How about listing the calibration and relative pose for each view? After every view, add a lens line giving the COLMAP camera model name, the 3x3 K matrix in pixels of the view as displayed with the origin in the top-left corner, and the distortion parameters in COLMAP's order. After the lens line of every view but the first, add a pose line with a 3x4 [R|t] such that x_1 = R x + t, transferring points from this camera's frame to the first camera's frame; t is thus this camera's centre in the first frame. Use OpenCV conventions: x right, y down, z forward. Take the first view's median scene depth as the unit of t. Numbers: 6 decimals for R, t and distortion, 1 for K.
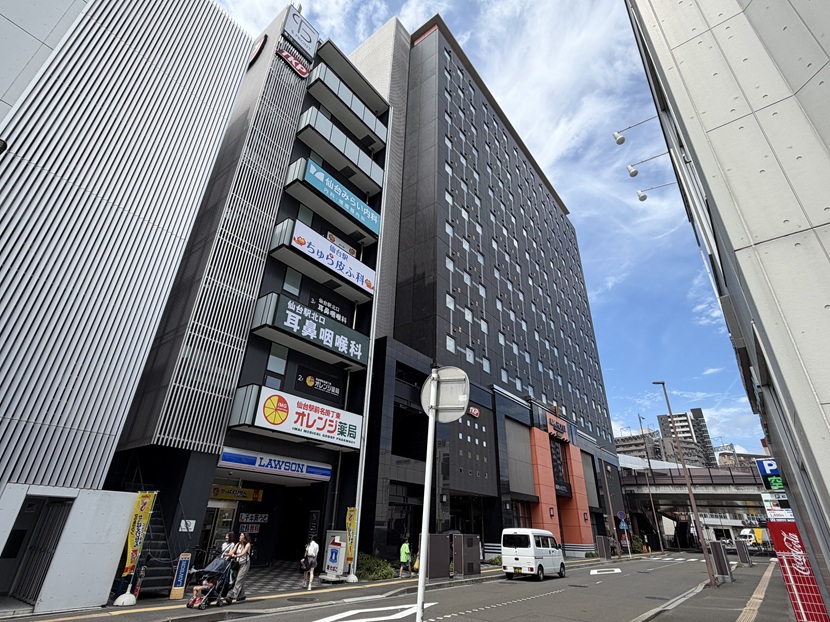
lens RADIAL K [[429.8, 0, 412.2], [0, 429.8, 312.7], [0, 0, 1]] dist [-0.000943, -0.000018]
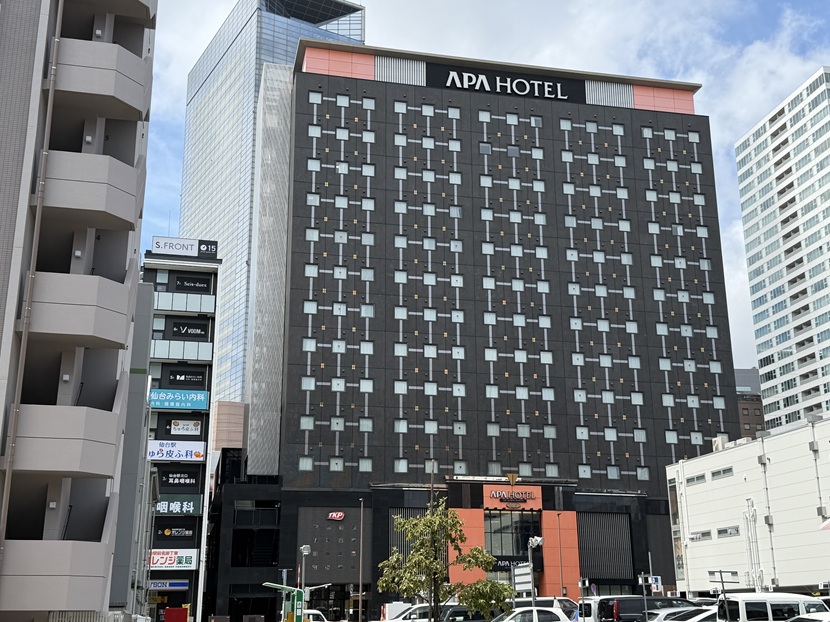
lens RADIAL K [[987.5, 0, 416.9], [0, 987.5, 309.5], [0, 0, 1]] dist [0.017107, 0.000000]
pose [[0.773794, -0.218908, -0.594410, 2.783938], [0.320637, 0.944649, 0.069507, -0.570521], [0.546293, -0.244374, 0.801153, -1.231861]]
